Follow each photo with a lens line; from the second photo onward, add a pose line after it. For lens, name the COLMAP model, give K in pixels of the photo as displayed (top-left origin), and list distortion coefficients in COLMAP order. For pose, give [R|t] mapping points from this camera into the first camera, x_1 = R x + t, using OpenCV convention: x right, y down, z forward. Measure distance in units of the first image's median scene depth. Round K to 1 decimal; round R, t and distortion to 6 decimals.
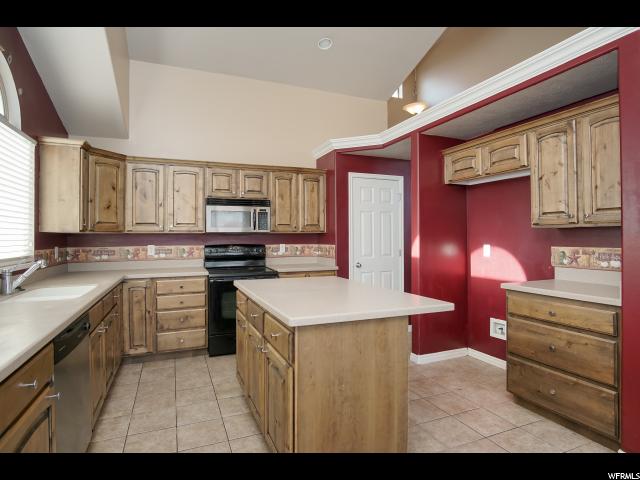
lens RADIAL K [[341.6, 0, 314.4], [0, 341.6, 236.5], [0, 0, 1]] dist [-0.033212, 0.003886]
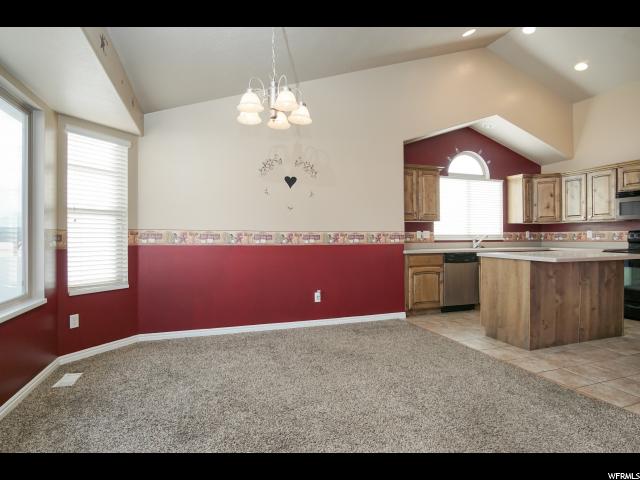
lens RADIAL K [[341.6, 0, 312.0], [0, 341.6, 232.5], [0, 0, 1]] dist [-0.033212, 0.003886]
pose [[-0.082948, -0.001250, -0.996553, 1.035075], [0.011423, 0.999932, -0.002205, 0.024031], [0.996488, -0.011567, -0.082928, -0.023190]]
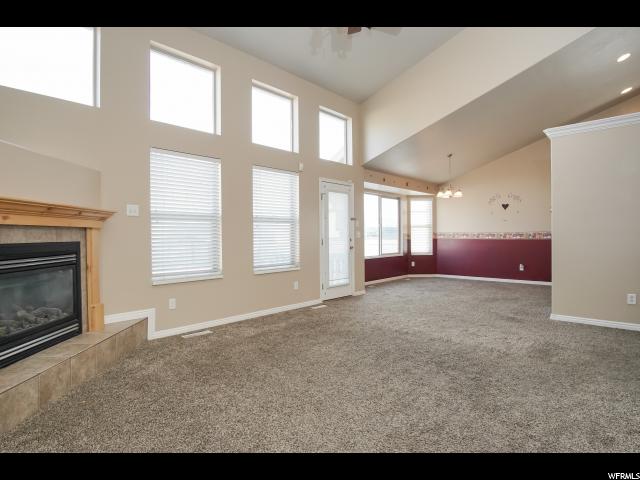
lens RADIAL K [[341.6, 0, 316.5], [0, 341.6, 240.7], [0, 0, 1]] dist [-0.033212, 0.003886]
pose [[-0.919700, 0.016093, -0.392293, 1.852440], [0.015207, 0.999870, 0.005367, 0.040378], [0.392328, -0.001029, -0.919825, 1.290645]]
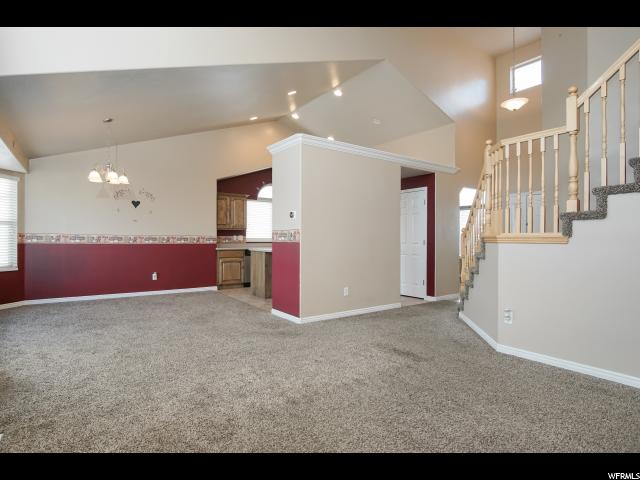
lens RADIAL K [[341.6, 0, 314.5], [0, 341.6, 238.8], [0, 0, 1]] dist [-0.033212, 0.003886]
pose [[0.209257, 0.005600, -0.977845, 1.825227], [0.003945, 0.999971, 0.006571, 0.027252], [0.977853, -0.005232, 0.209229, 0.348218]]
